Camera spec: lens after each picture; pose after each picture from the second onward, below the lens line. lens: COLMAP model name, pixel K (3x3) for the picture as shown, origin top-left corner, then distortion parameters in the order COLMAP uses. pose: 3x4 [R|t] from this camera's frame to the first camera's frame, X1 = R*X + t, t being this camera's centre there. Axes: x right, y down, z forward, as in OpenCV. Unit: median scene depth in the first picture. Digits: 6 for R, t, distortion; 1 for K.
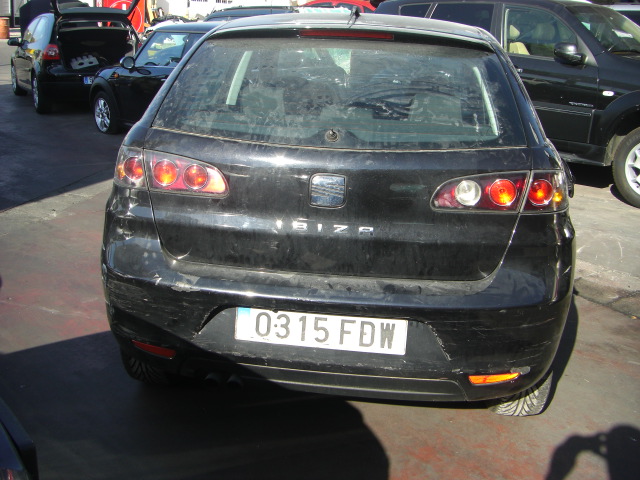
lens RADIAL K [[720.0, 0, 320.0], [0, 720.0, 239.5], [0, 0, 1]] dist [0.010110, 0.000000]
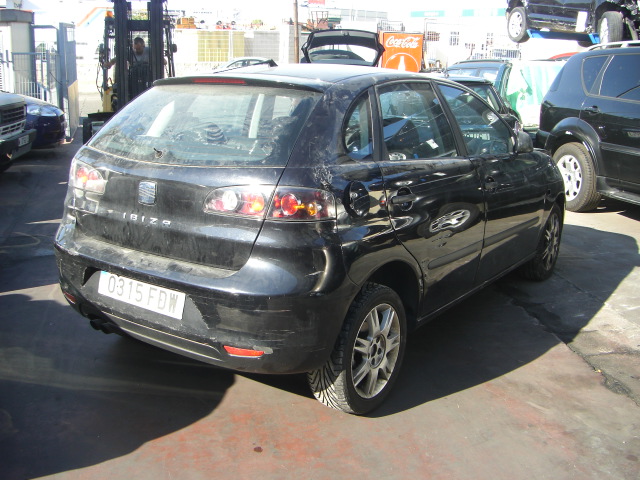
lens RADIAL K [[720.0, 0, 320.3], [0, 720.0, 240.7], [0, 0, 1]] dist [0.010110, 0.000000]
pose [[0.844924, 0.086860, -0.527787, 1.025149], [-0.130367, 0.990412, -0.045707, 0.044503], [0.518756, 0.107425, 0.848146, -0.003104]]
